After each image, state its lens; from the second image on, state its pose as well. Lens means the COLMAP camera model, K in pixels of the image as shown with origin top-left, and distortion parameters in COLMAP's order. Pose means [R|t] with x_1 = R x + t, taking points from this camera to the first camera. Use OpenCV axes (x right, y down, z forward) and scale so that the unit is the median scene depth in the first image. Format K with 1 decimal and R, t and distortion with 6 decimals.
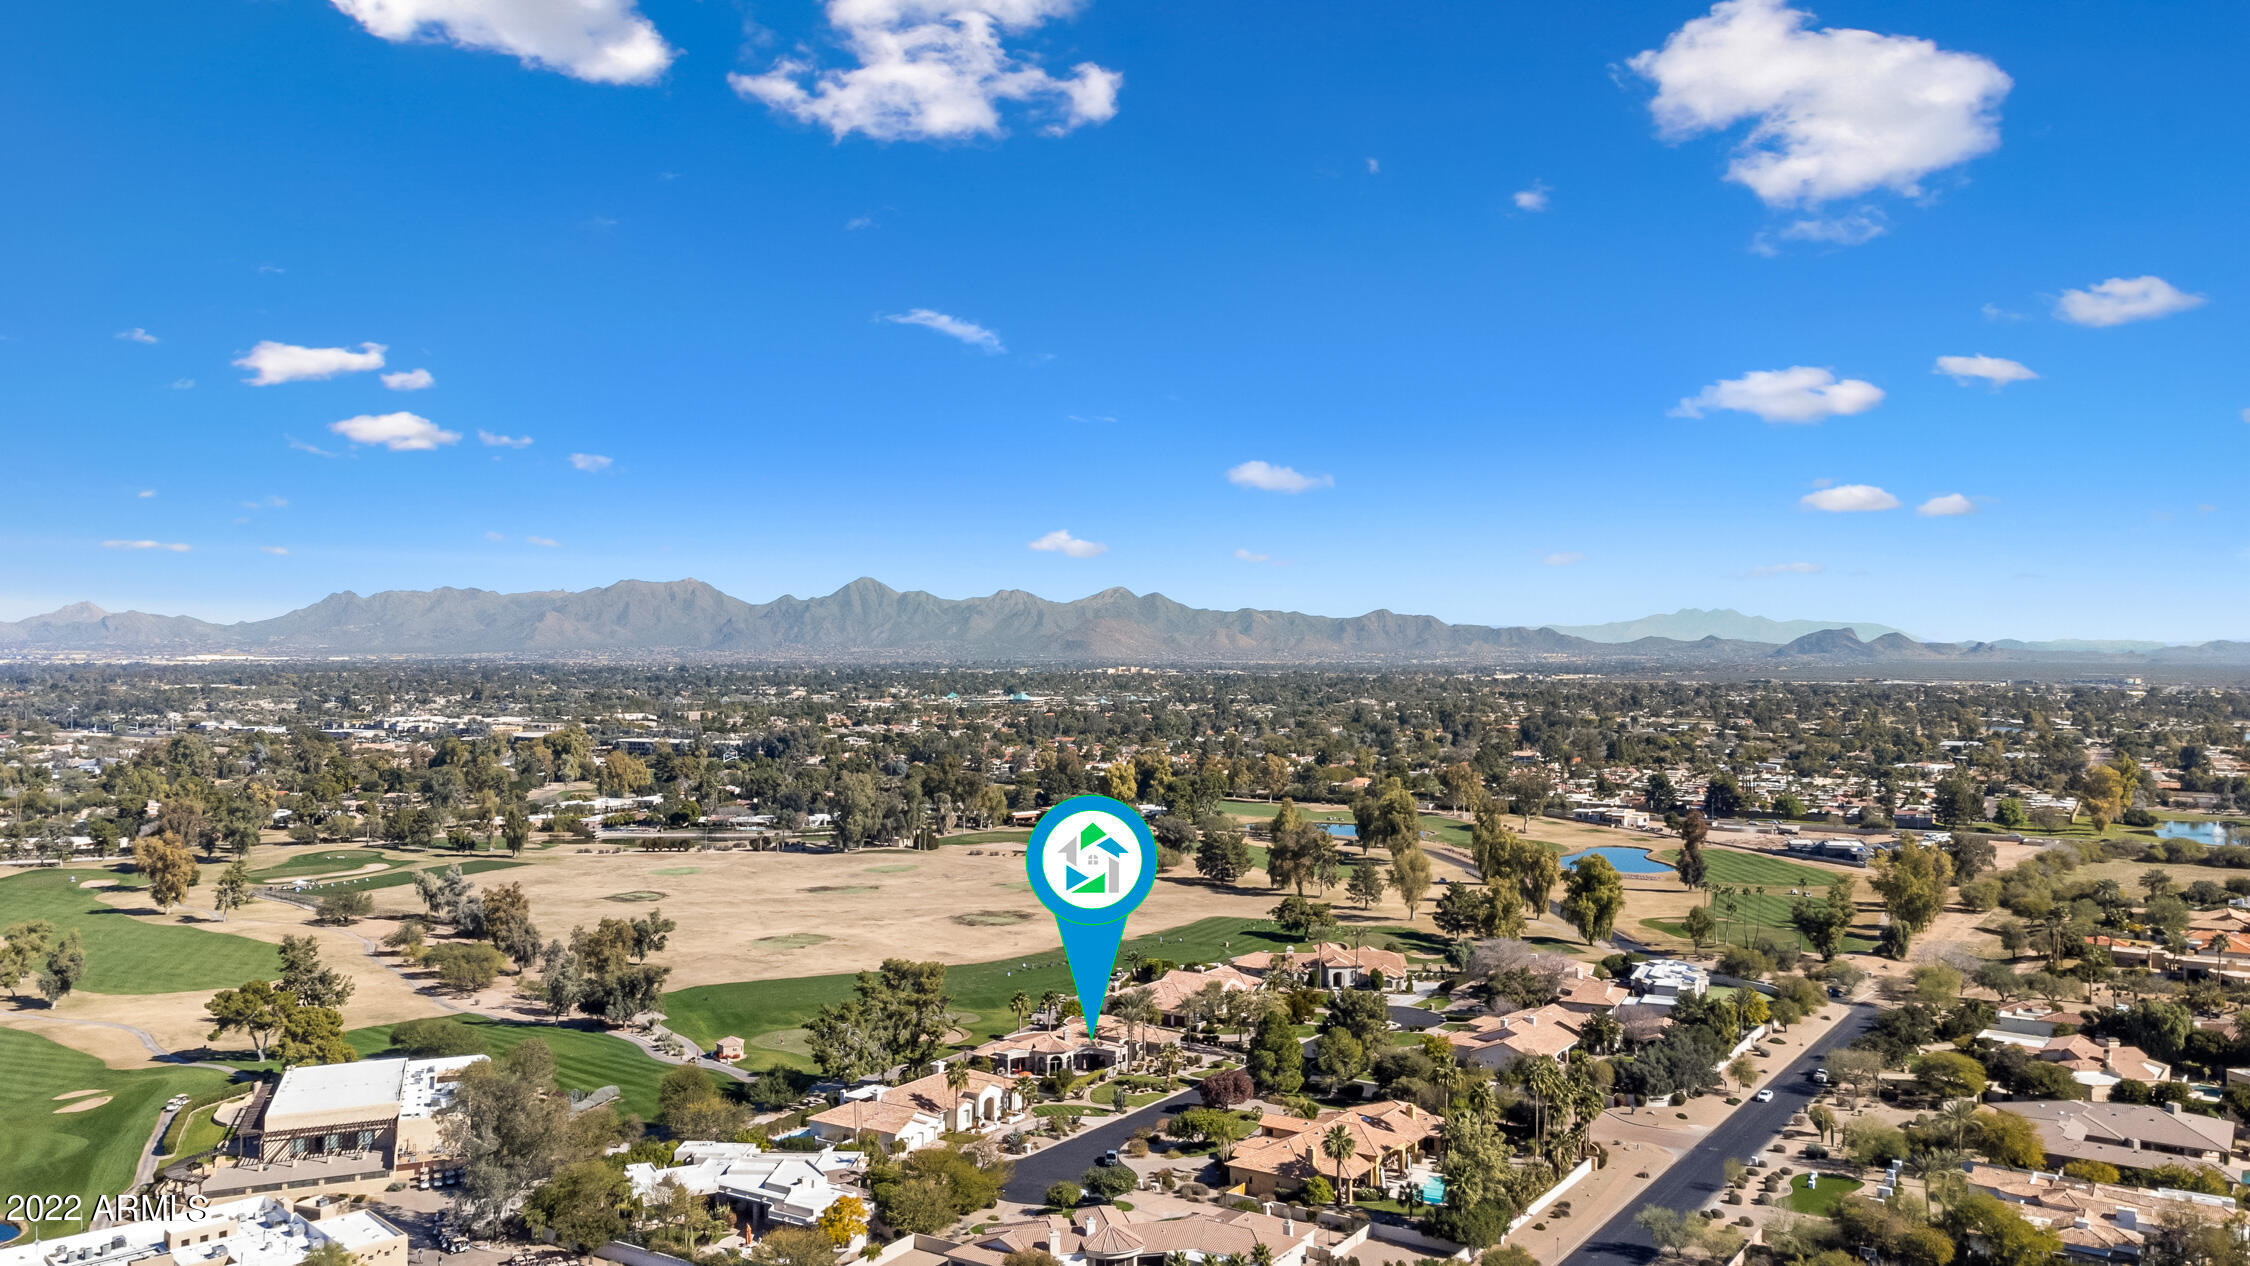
lens RADIAL K [[1660.5, 0, 1131.1], [0, 1660.5, 639.1], [0, 0, 1]] dist [0.040322, -0.006023]
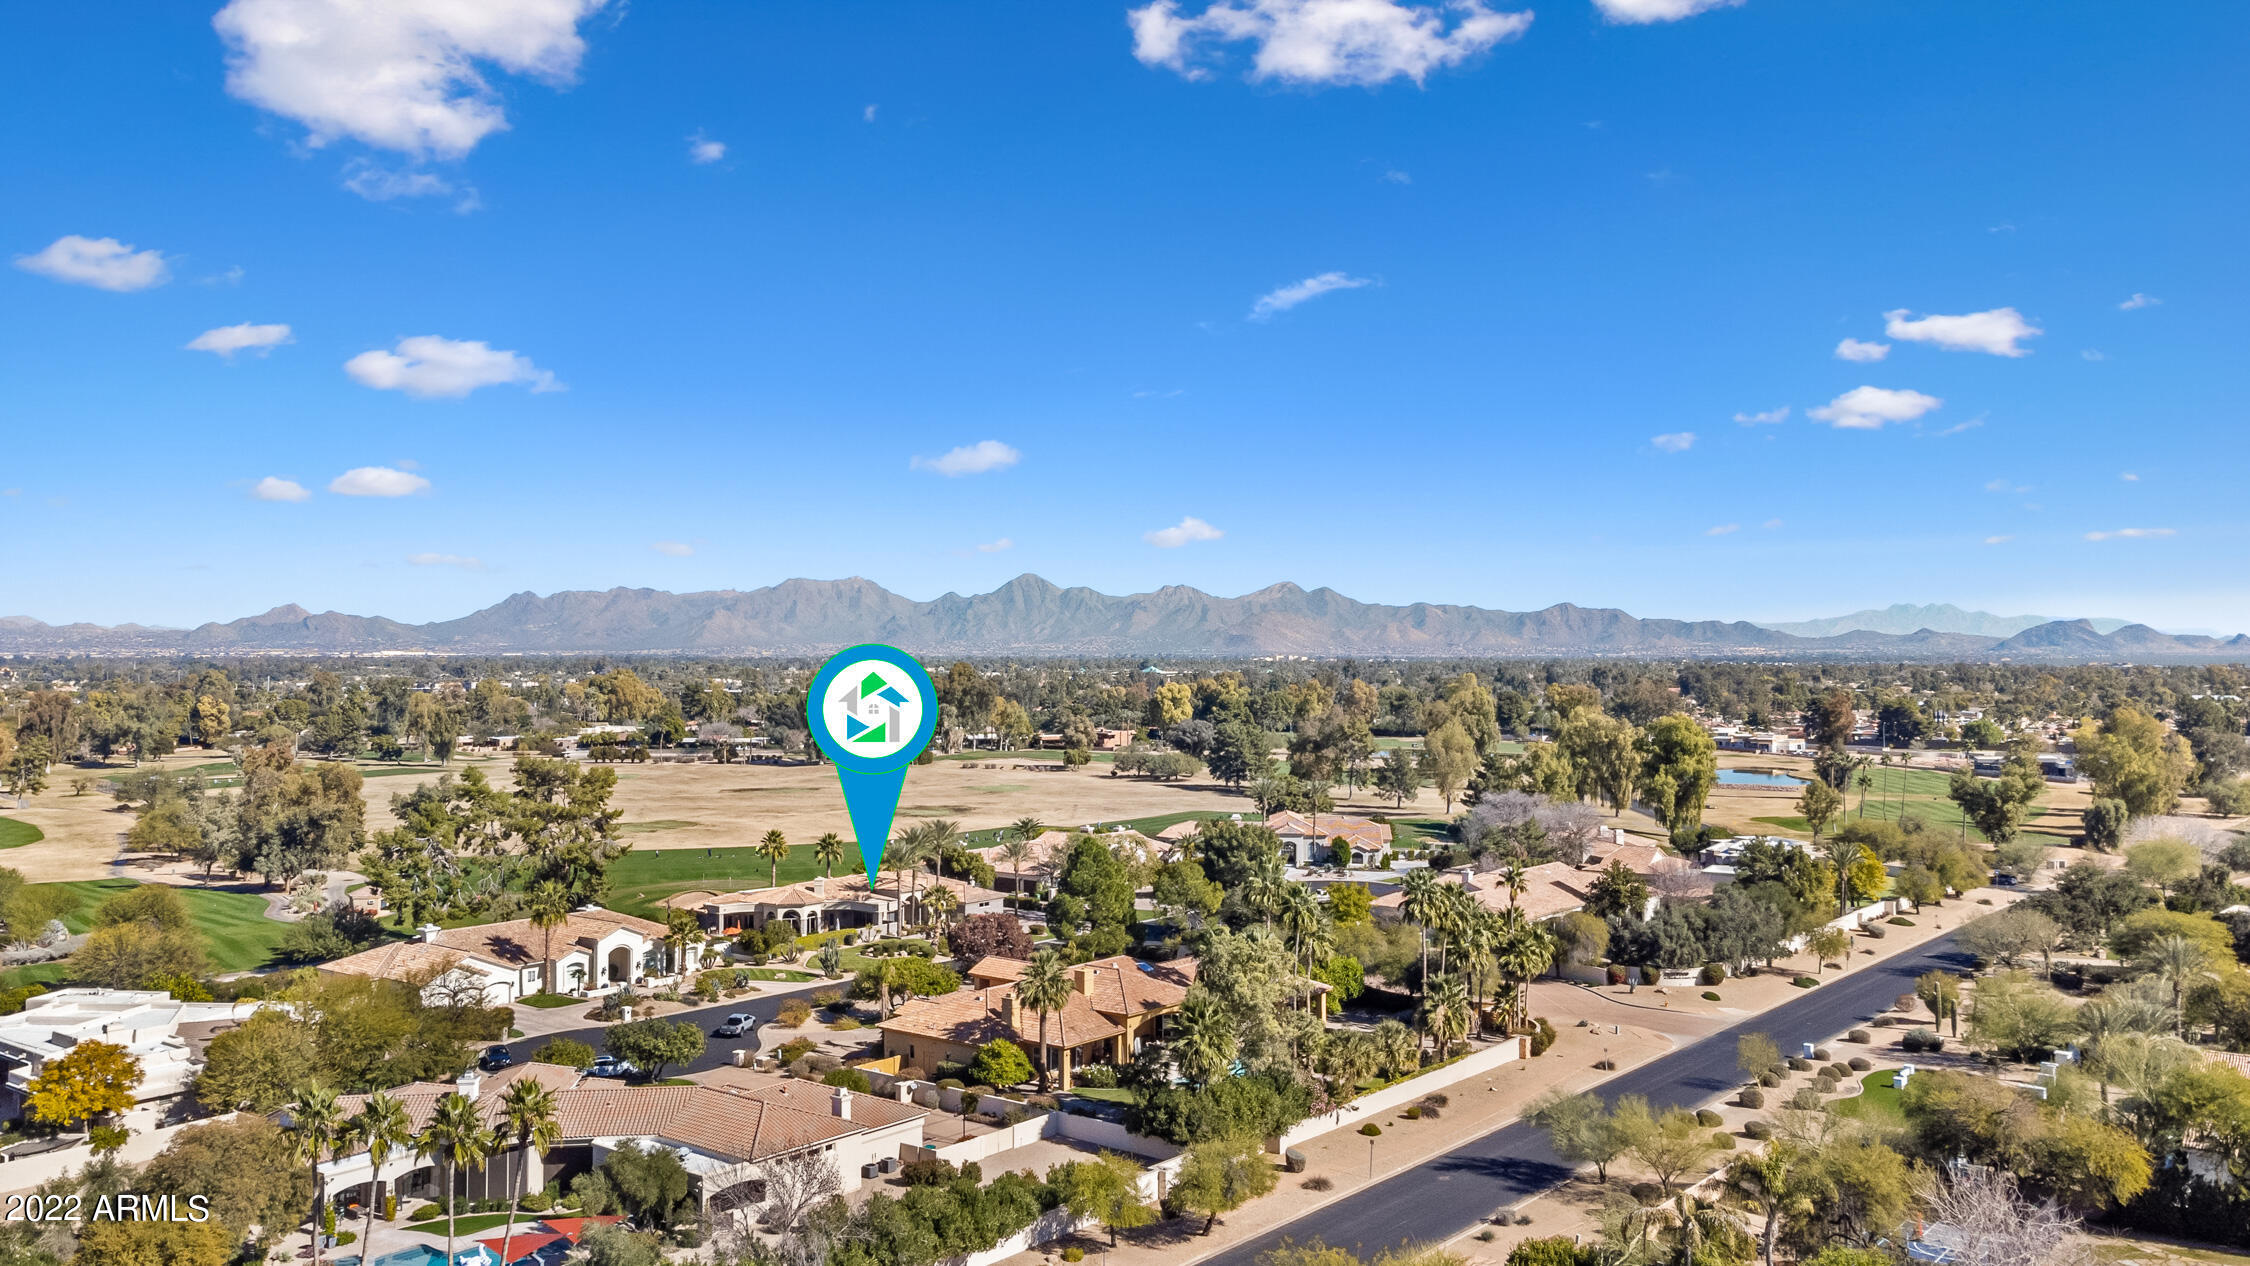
lens RADIAL K [[1698.0, 0, 1133.0], [0, 1698.0, 642.2], [0, 0, 1]] dist [0.004165, 0.098105]
pose [[0.994881, -0.003181, -0.101002, 0.076341], [0.003313, 0.999994, 0.001141, 0.064496], [0.100997, -0.001470, 0.994886, 0.147342]]
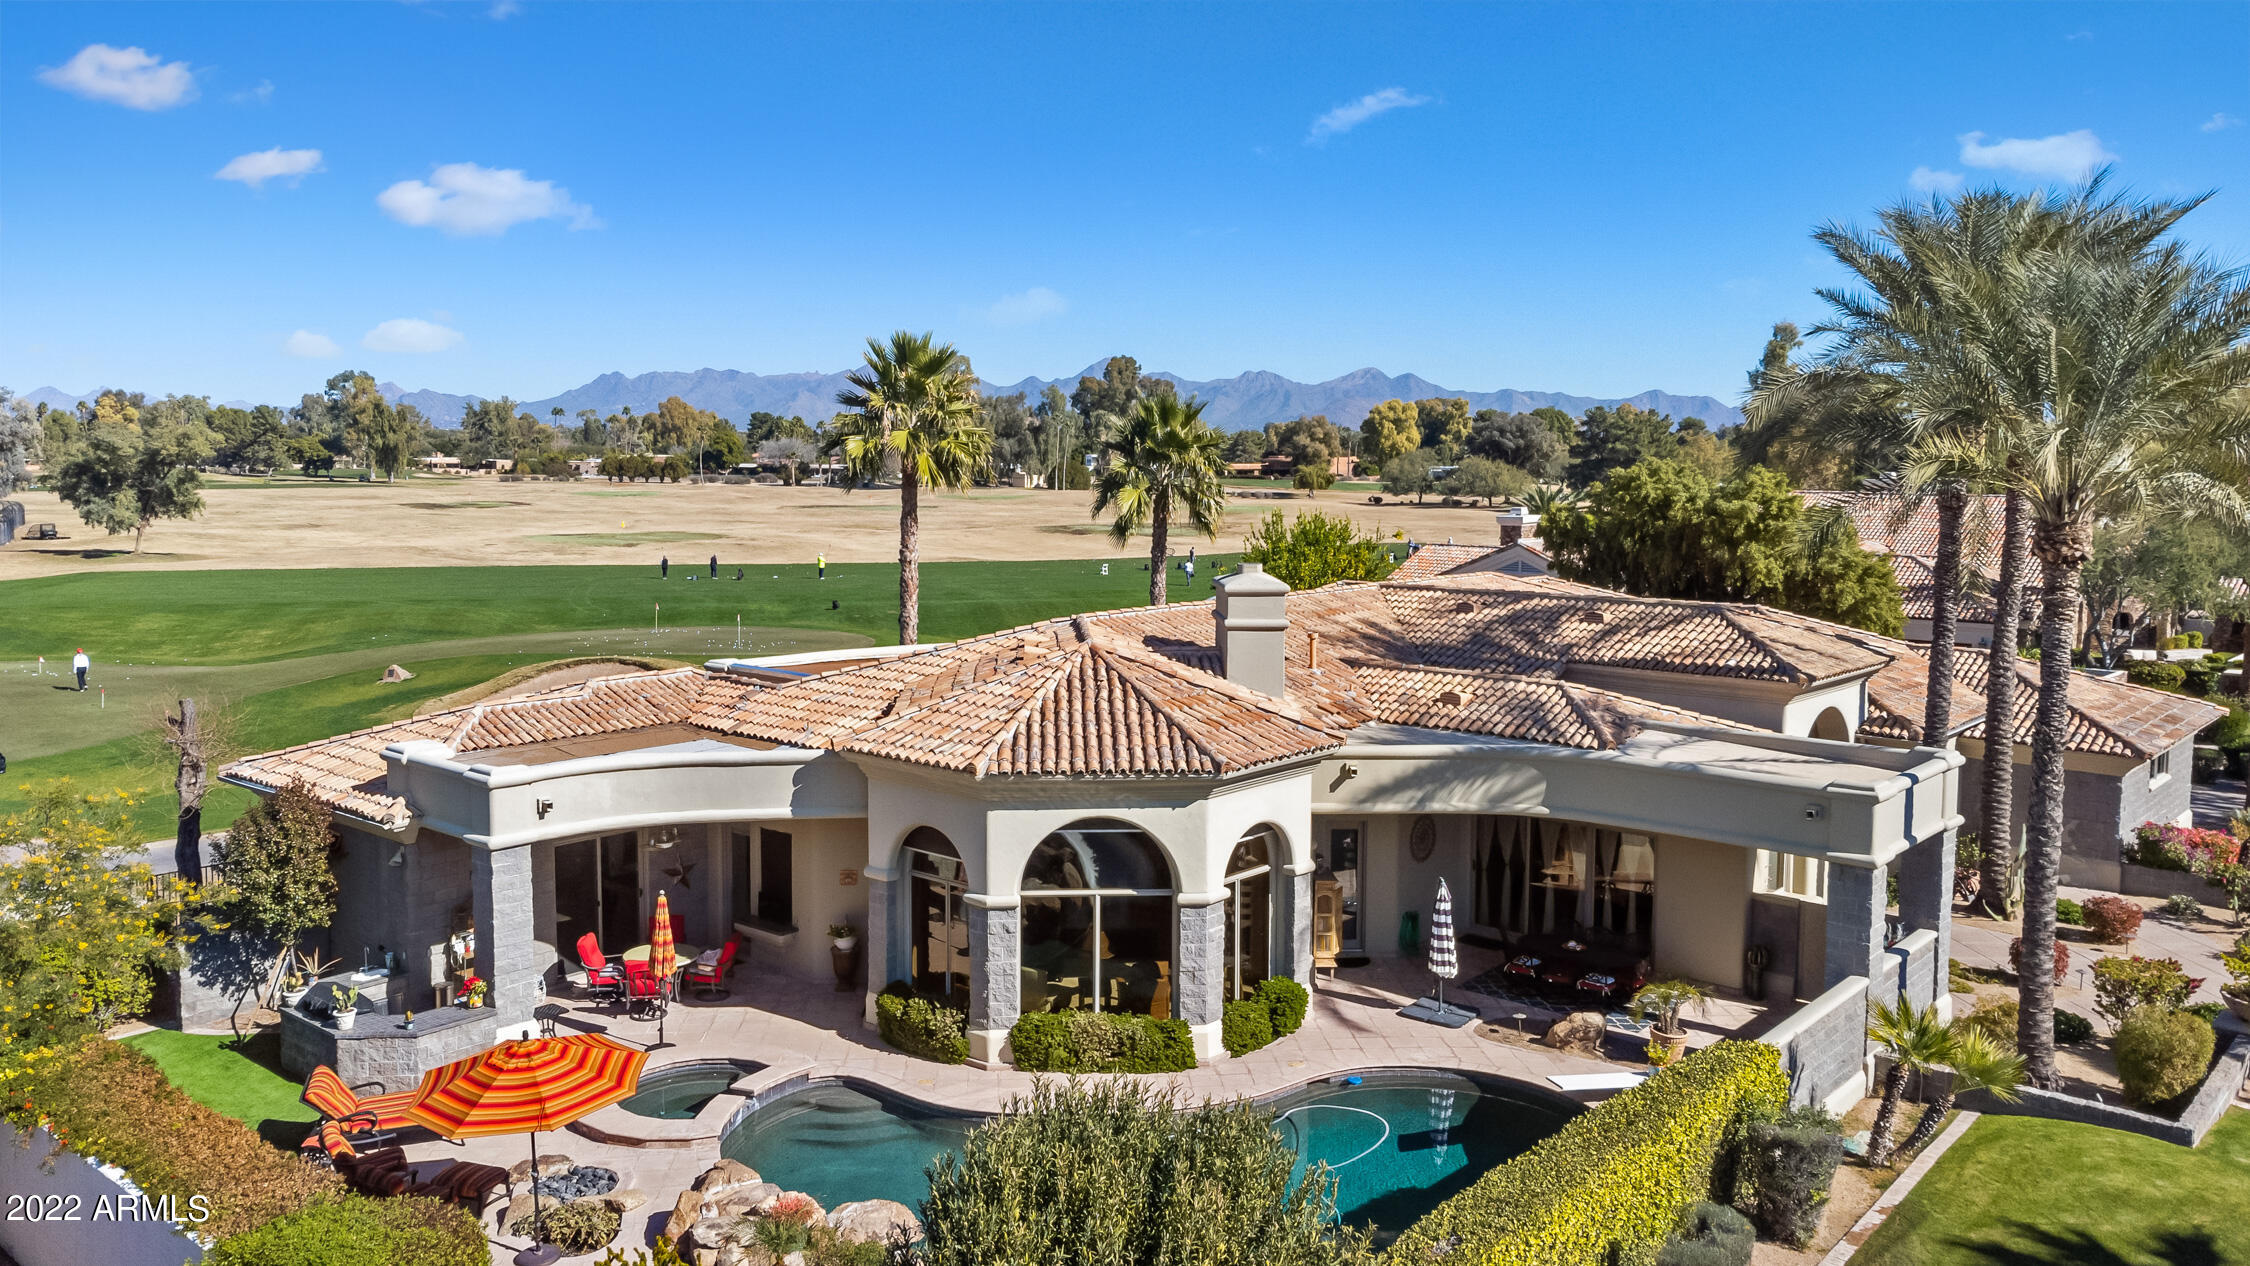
lens RADIAL K [[1660.5, 0, 1131.1], [0, 1660.5, 639.1], [0, 0, 1]] dist [0.040322, -0.006023]
pose [[0.989110, 0.023931, -0.145222, -0.014788], [-0.005584, 0.992084, 0.125452, 0.106766], [0.147075, -0.123275, 0.981413, 0.425577]]
